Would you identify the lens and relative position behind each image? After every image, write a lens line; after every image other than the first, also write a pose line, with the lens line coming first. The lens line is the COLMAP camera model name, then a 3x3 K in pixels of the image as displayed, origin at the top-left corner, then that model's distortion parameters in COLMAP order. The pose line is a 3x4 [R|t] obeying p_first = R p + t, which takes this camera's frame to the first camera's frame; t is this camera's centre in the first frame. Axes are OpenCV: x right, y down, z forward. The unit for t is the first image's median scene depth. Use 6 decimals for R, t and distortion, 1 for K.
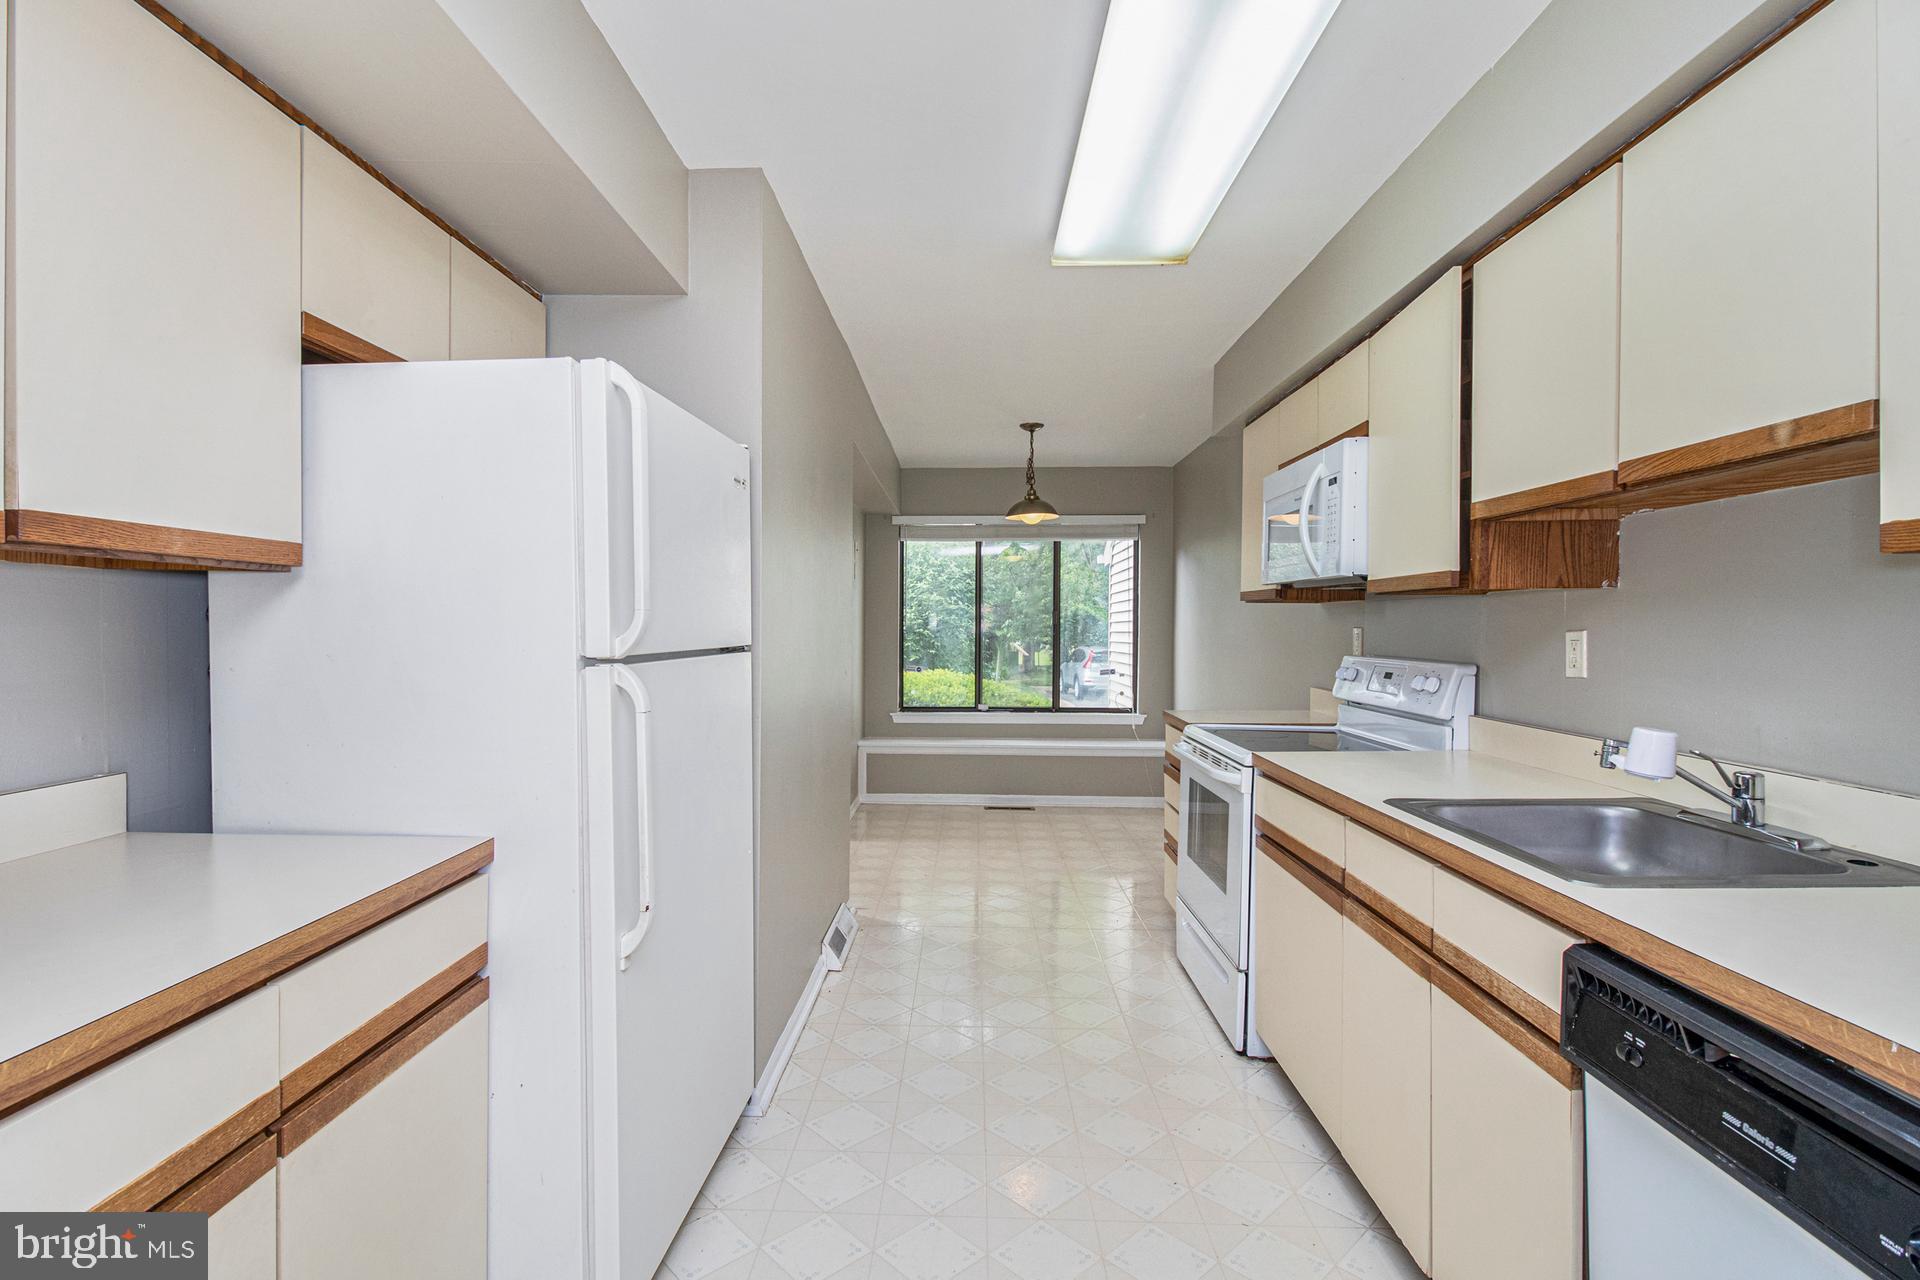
lens RADIAL K [[882.5, 0, 943.7], [0, 882.5, 633.4], [0, 0, 1]] dist [0.025825, -0.018988]
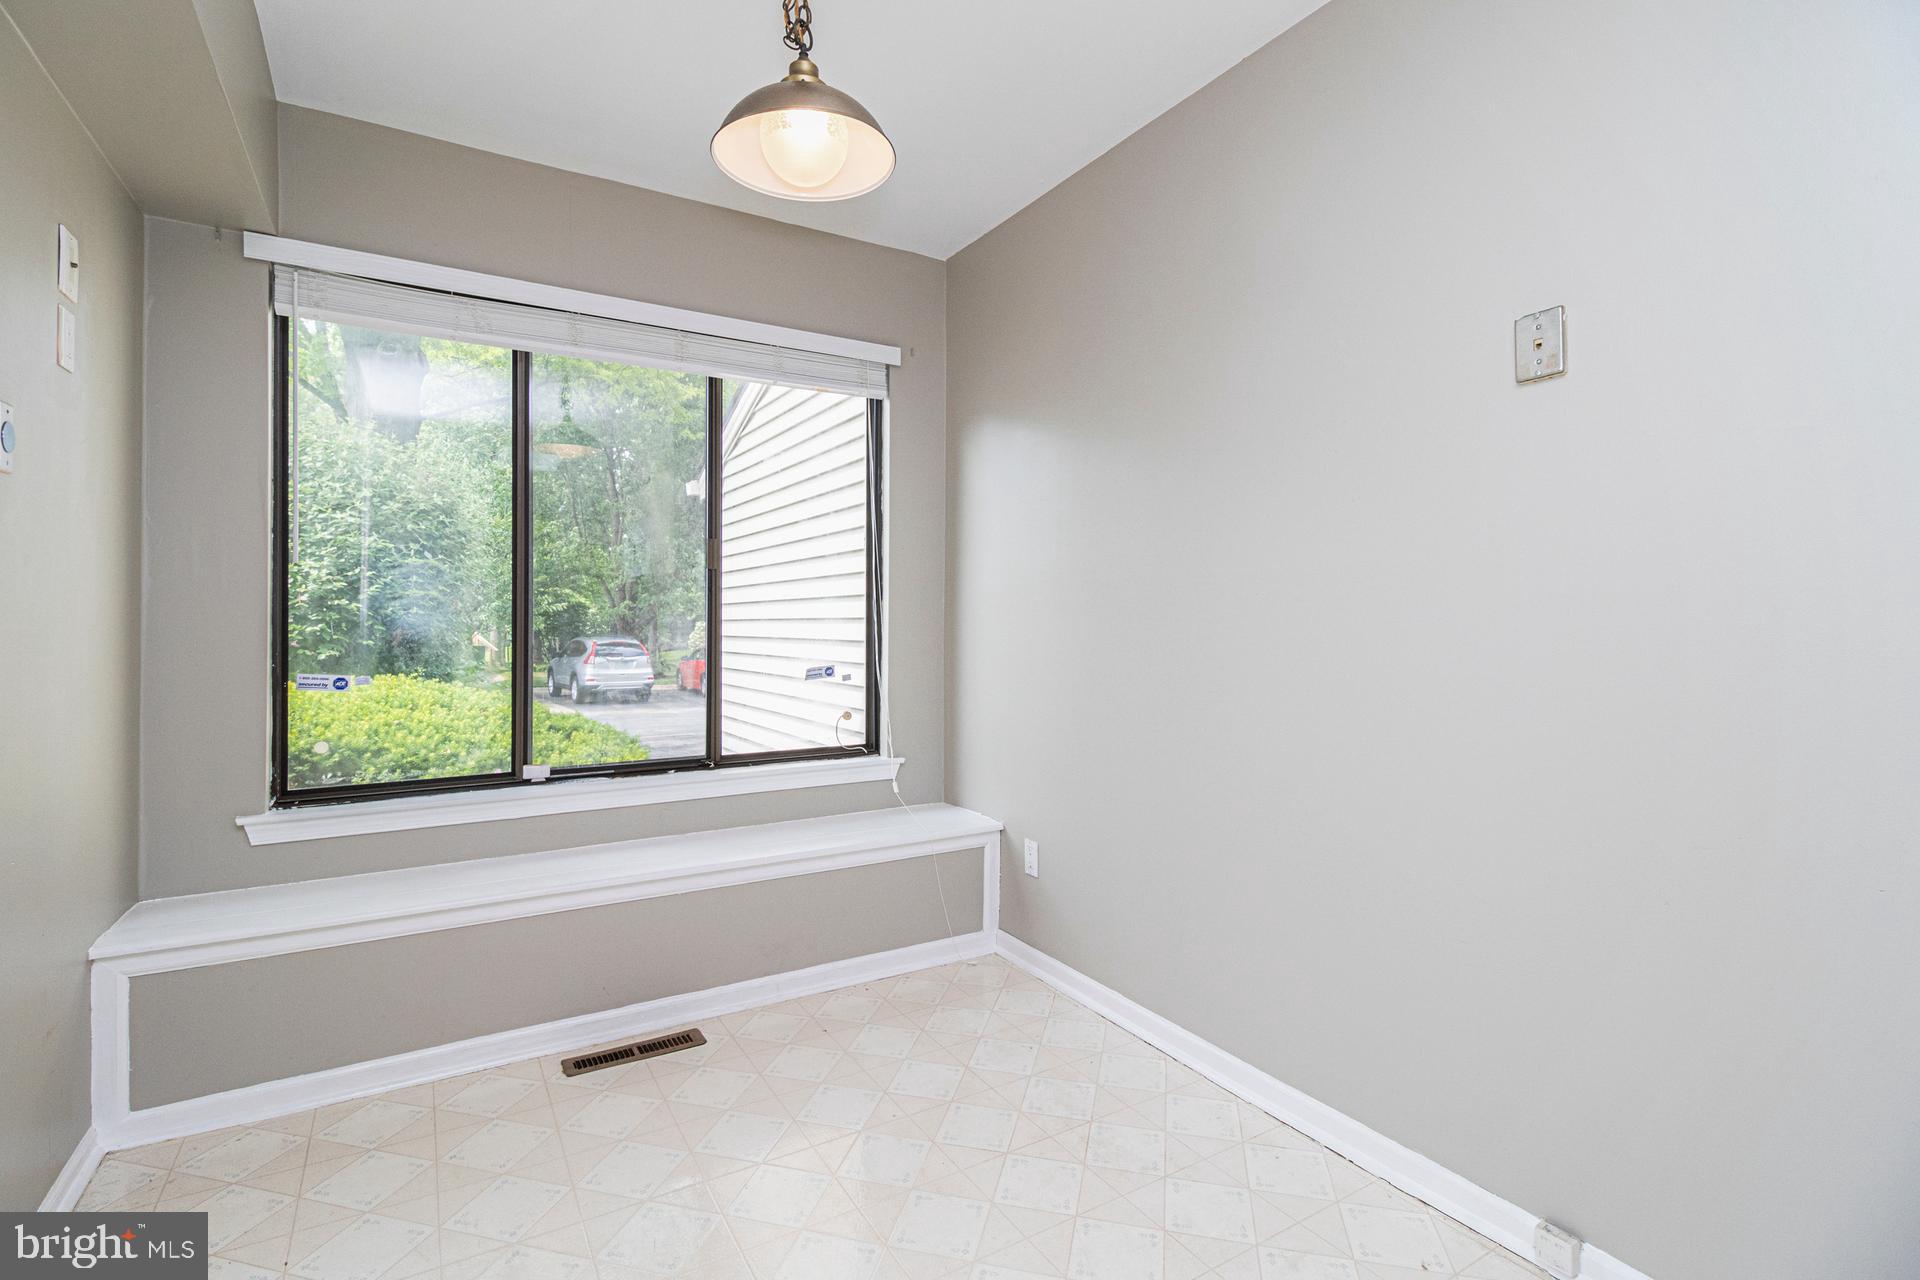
lens RADIAL K [[888.0, 0, 945.3], [0, 888.0, 606.8], [0, 0, 1]] dist [-0.001229, -0.000602]
pose [[0.840187, -0.000081, 0.542297, -0.017048], [0.010982, 0.999797, -0.016866, 0.018015], [-0.542186, 0.020127, 0.840018, 0.560993]]
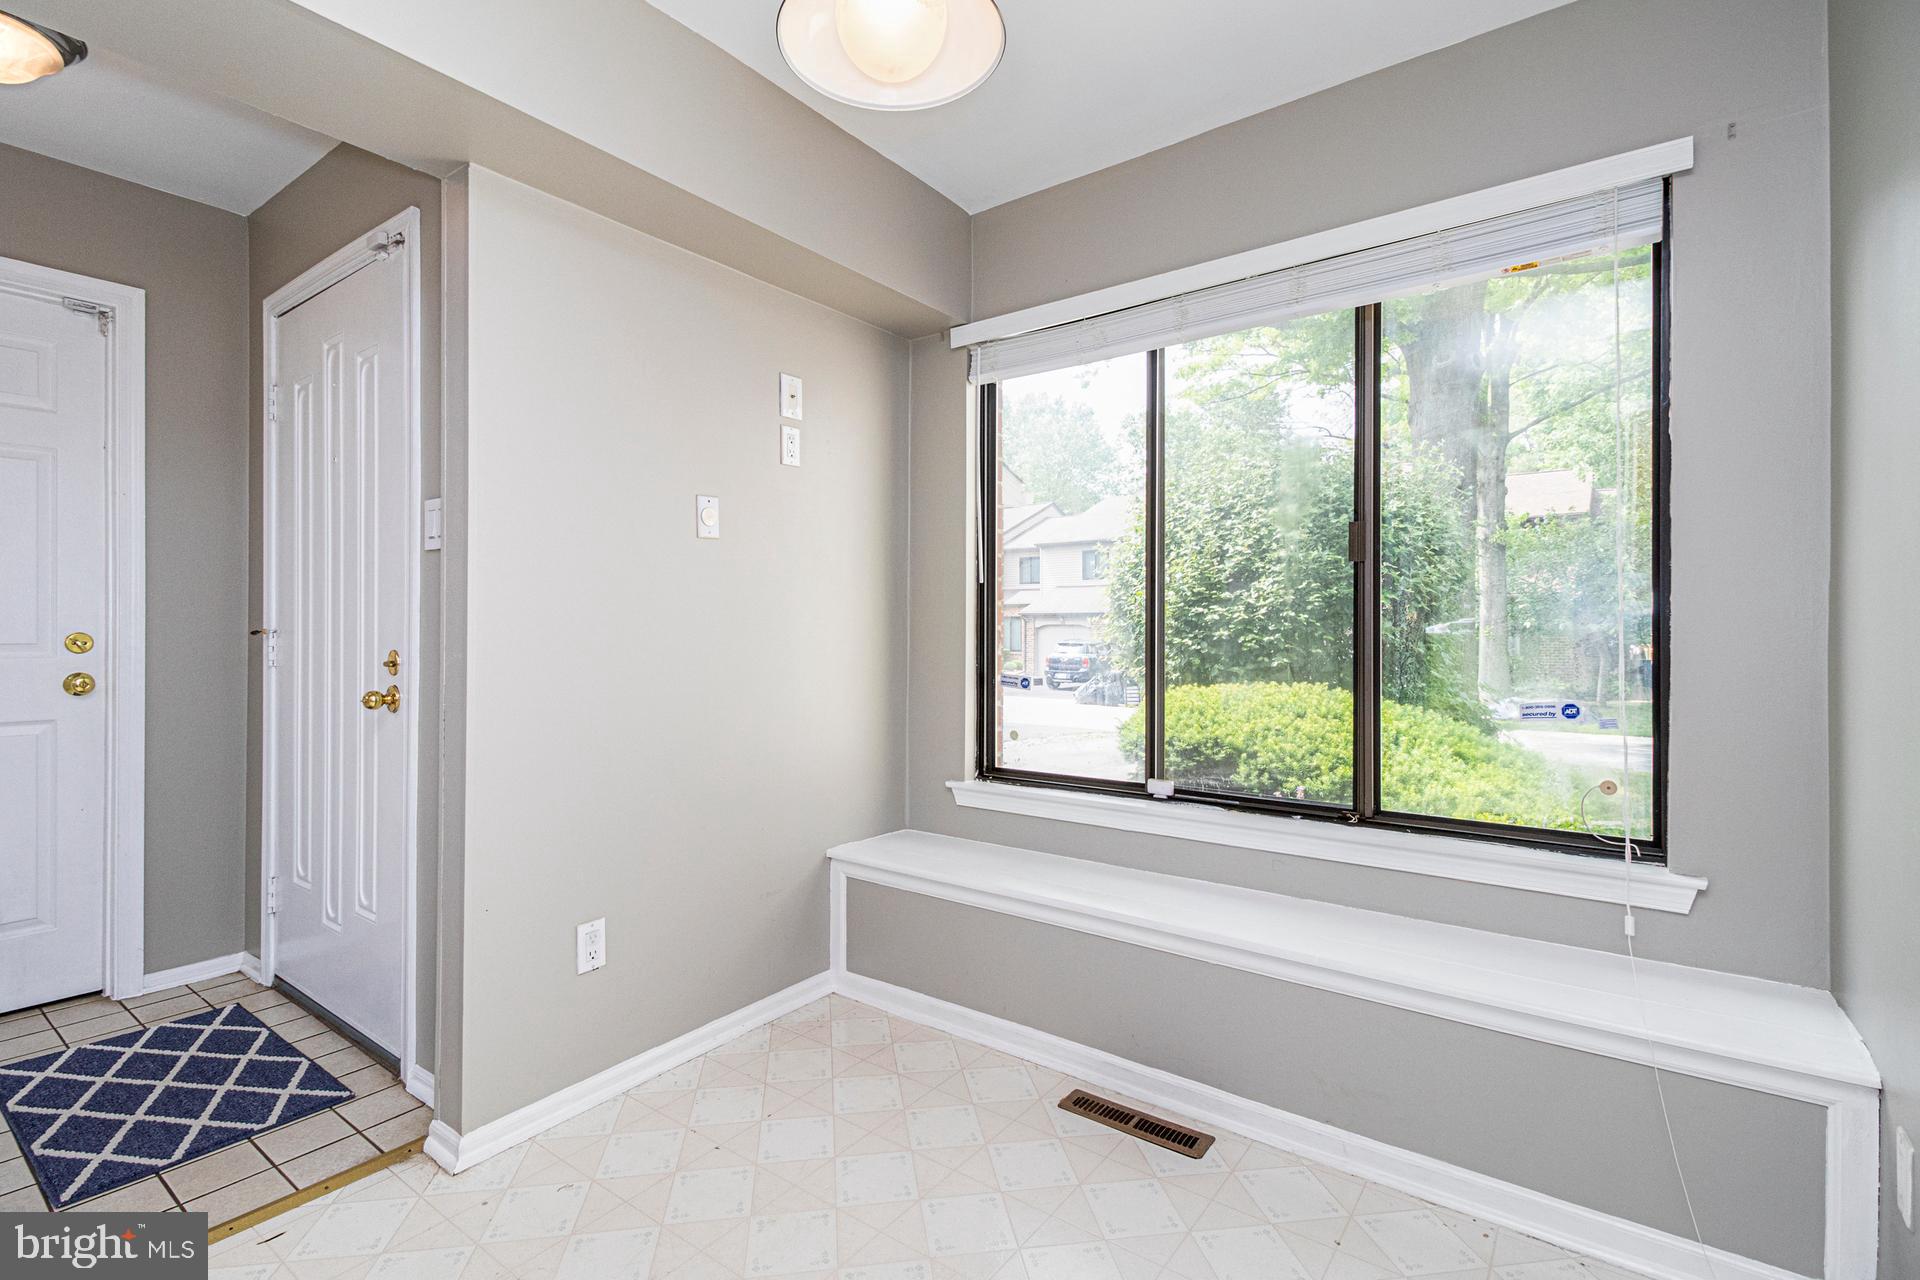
lens RADIAL K [[880.9, 0, 954.9], [0, 880.9, 622.7], [0, 0, 1]] dist [0.025762, -0.014537]
pose [[0.825320, -0.012257, -0.564532, 0.188092], [0.001268, 0.999802, -0.019854, 0.019836], [0.564664, 0.015670, 0.825172, 0.632567]]
